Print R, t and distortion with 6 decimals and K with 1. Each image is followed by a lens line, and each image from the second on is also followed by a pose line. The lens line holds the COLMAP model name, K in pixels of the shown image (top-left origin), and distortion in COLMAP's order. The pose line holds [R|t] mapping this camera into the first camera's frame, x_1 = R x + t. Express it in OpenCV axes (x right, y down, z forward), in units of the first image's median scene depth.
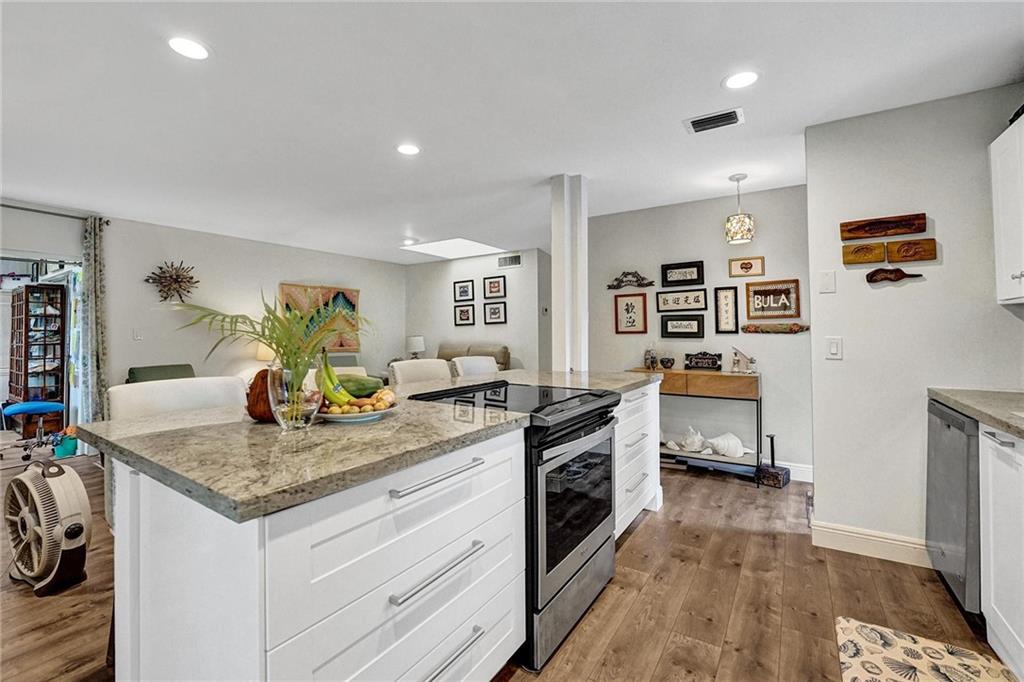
lens RADIAL K [[438.8, 0, 513.2], [0, 438.8, 318.2], [0, 0, 1]] dist [-0.025451, 0.000978]
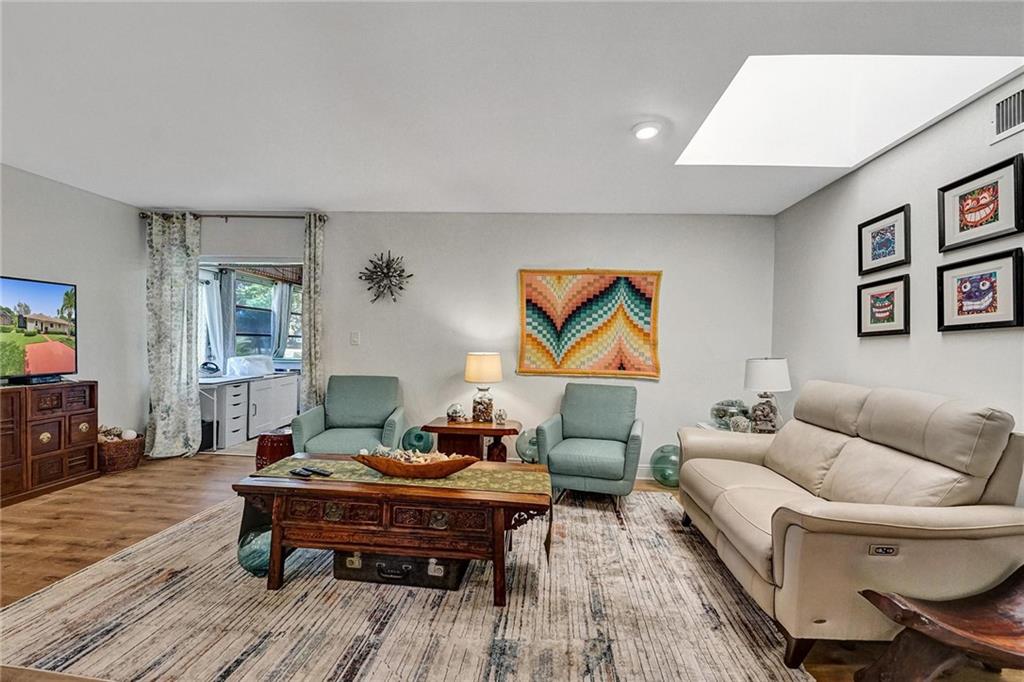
lens RADIAL K [[447.8, 0, 515.6], [0, 447.8, 347.9], [0, 0, 1]] dist [-0.026667, 0.000262]
pose [[0.480686, 0.028767, -0.876421, 0.120077], [-0.005805, 0.999544, 0.029624, 0.032287], [0.876873, -0.009152, 0.480634, 1.016673]]
